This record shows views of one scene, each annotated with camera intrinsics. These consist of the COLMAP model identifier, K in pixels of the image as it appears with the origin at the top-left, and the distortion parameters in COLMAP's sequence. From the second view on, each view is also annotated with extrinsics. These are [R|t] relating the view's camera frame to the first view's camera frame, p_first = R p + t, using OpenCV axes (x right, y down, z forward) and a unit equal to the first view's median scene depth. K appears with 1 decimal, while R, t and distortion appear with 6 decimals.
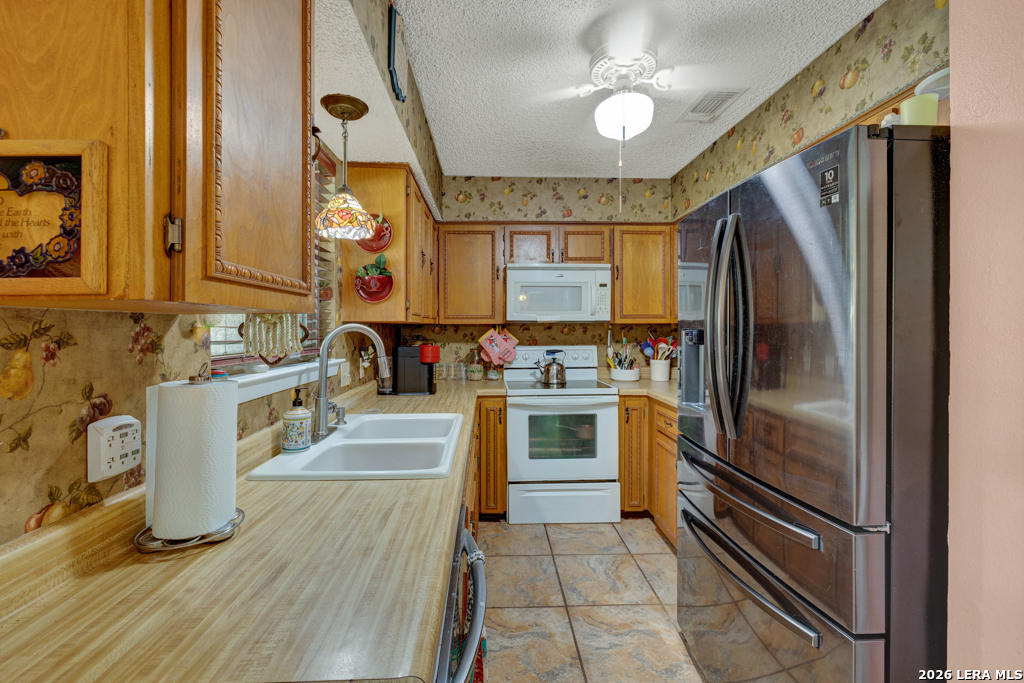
lens RADIAL K [[437.7, 0, 503.7], [0, 437.7, 334.6], [0, 0, 1]] dist [0.001318, 0.000635]
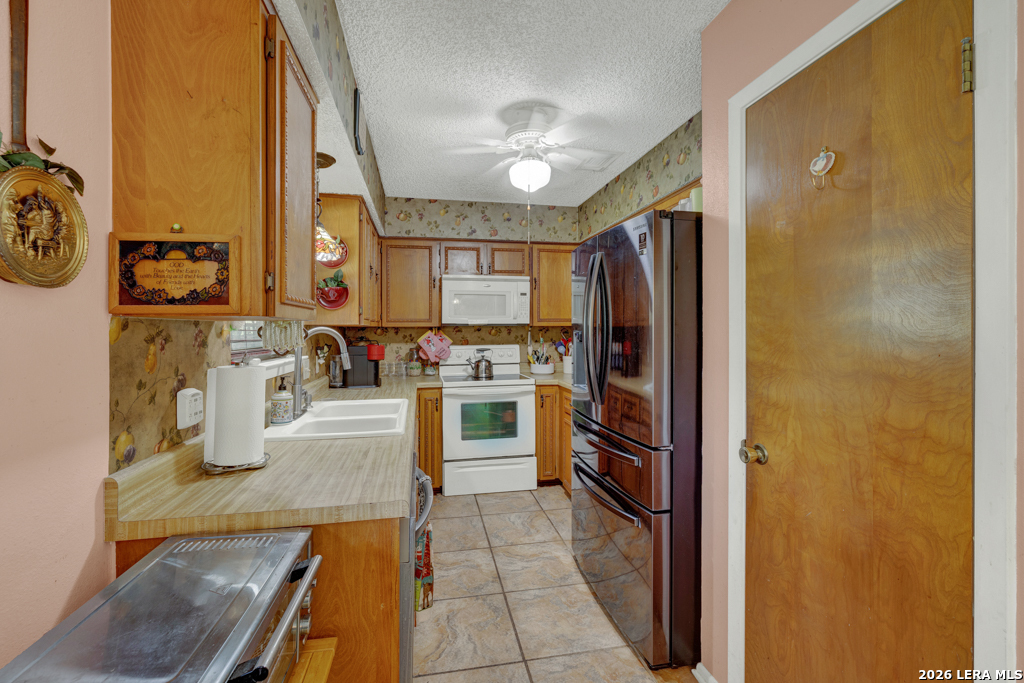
lens RADIAL K [[437.7, 0, 503.7], [0, 437.7, 334.6], [0, 0, 1]] dist [0.001318, 0.000635]
pose [[0.988626, -0.002227, 0.150377, -0.009052], [0.002809, 0.999989, -0.003662, 0.002634], [-0.150367, 0.004043, 0.988622, -0.238687]]
